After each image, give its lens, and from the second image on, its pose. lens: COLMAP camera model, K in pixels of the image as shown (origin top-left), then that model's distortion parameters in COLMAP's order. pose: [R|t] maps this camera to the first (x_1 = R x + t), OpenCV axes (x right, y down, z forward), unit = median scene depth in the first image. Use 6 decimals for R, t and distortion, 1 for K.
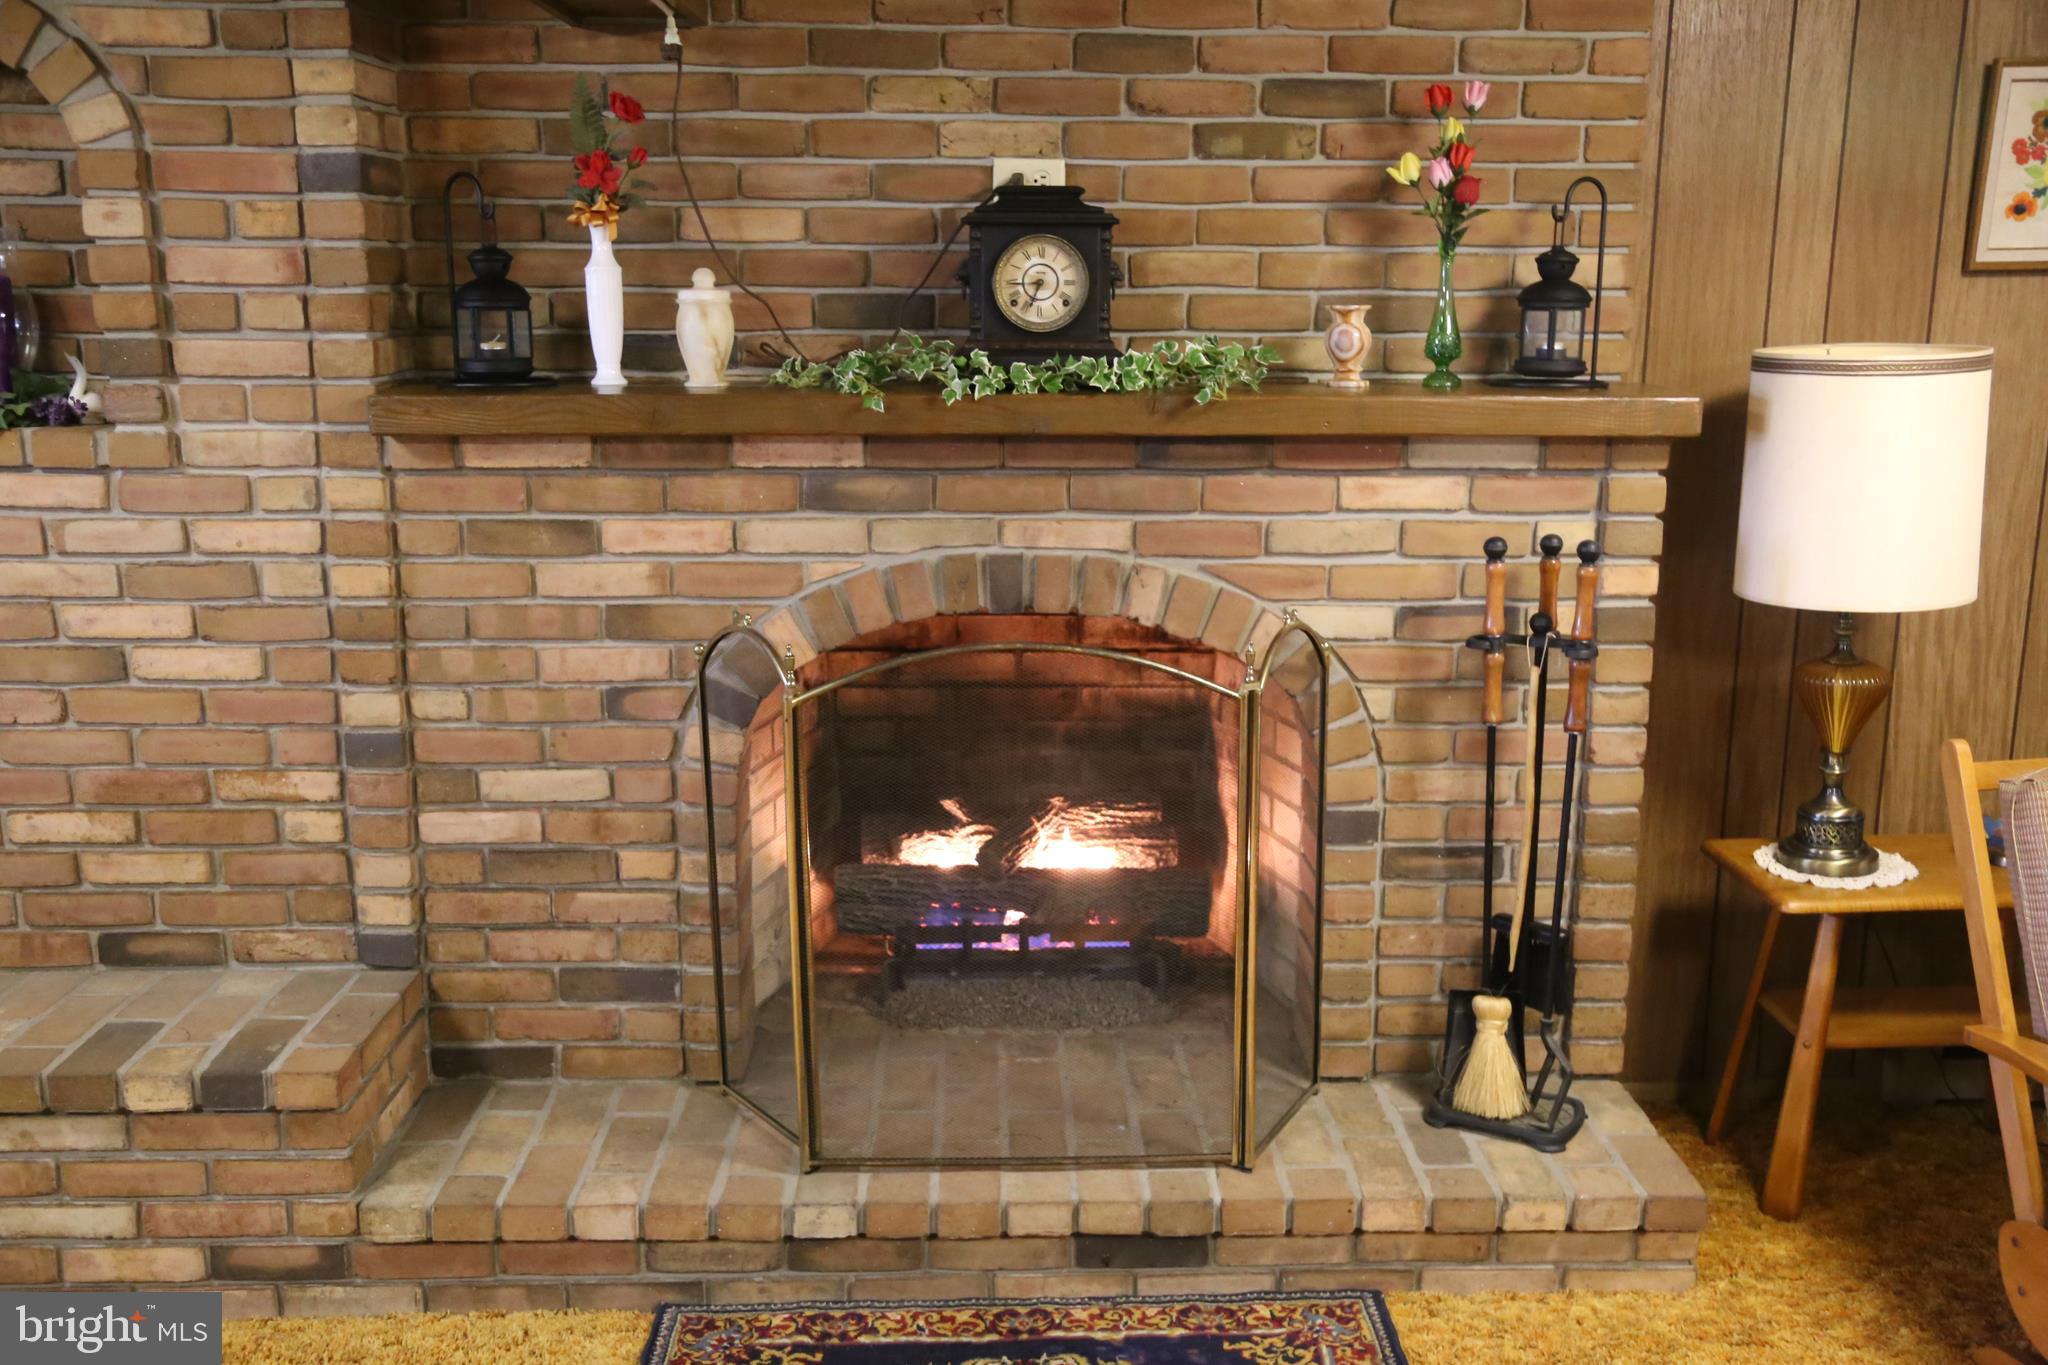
lens RADIAL K [[1901.6, 0, 1033.1], [0, 1901.6, 671.7], [0, 0, 1]] dist [-0.000770, 0.000000]
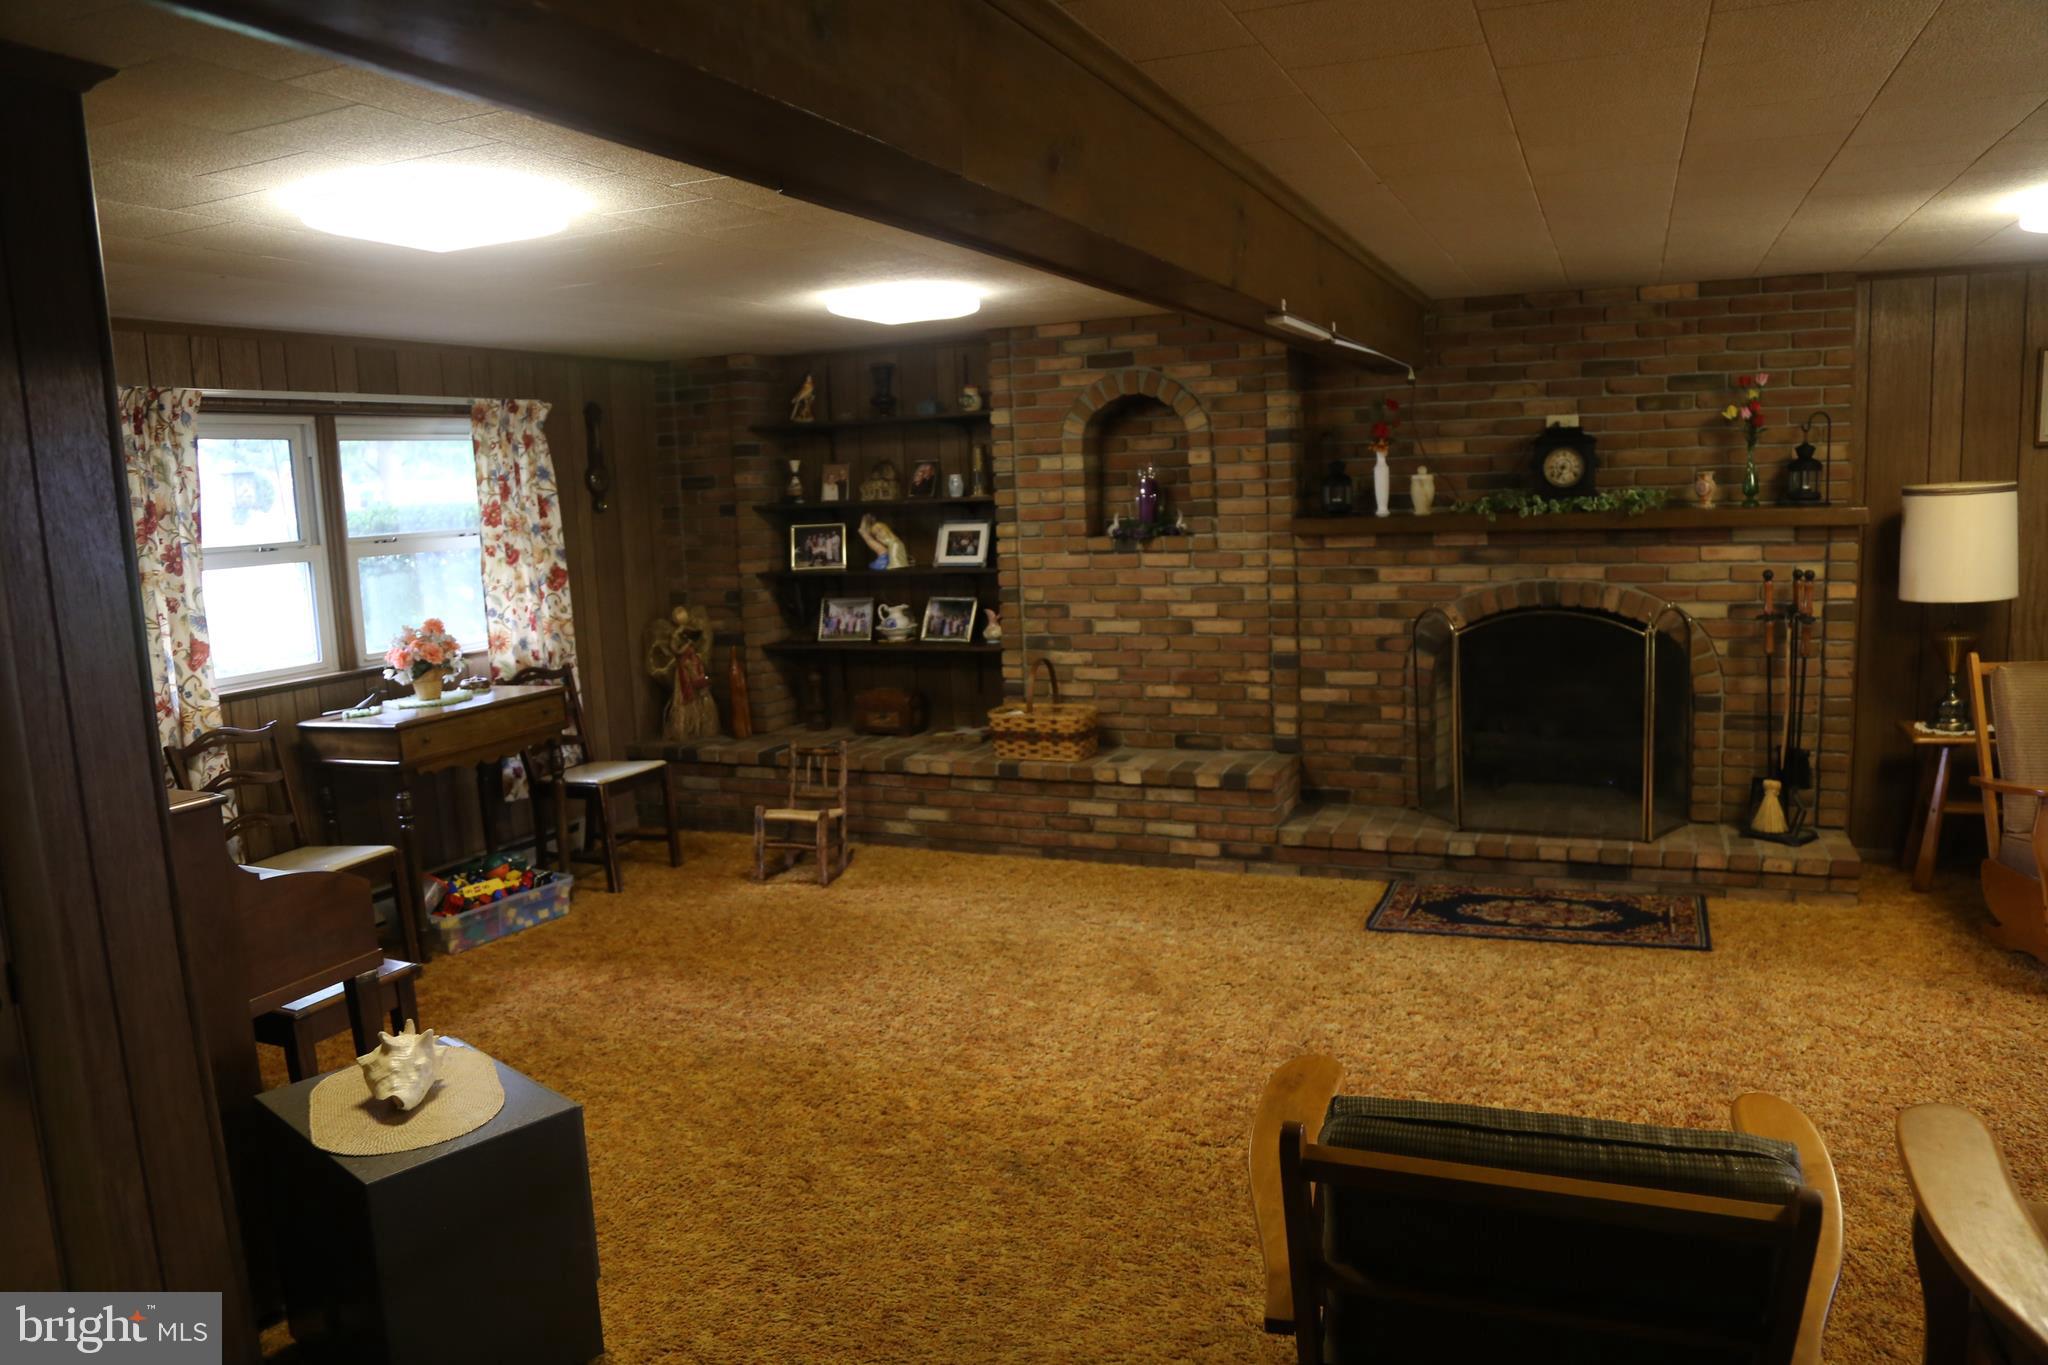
lens RADIAL K [[1395.3, 0, 1031.0], [0, 1395.3, 688.1], [0, 0, 1]] dist [-0.108969, 0.046022]
pose [[0.906242, 0.019018, -0.422330, 0.125785], [-0.039770, 0.998393, -0.040381, 0.164232], [0.420884, 0.053391, 0.905542, -0.802690]]
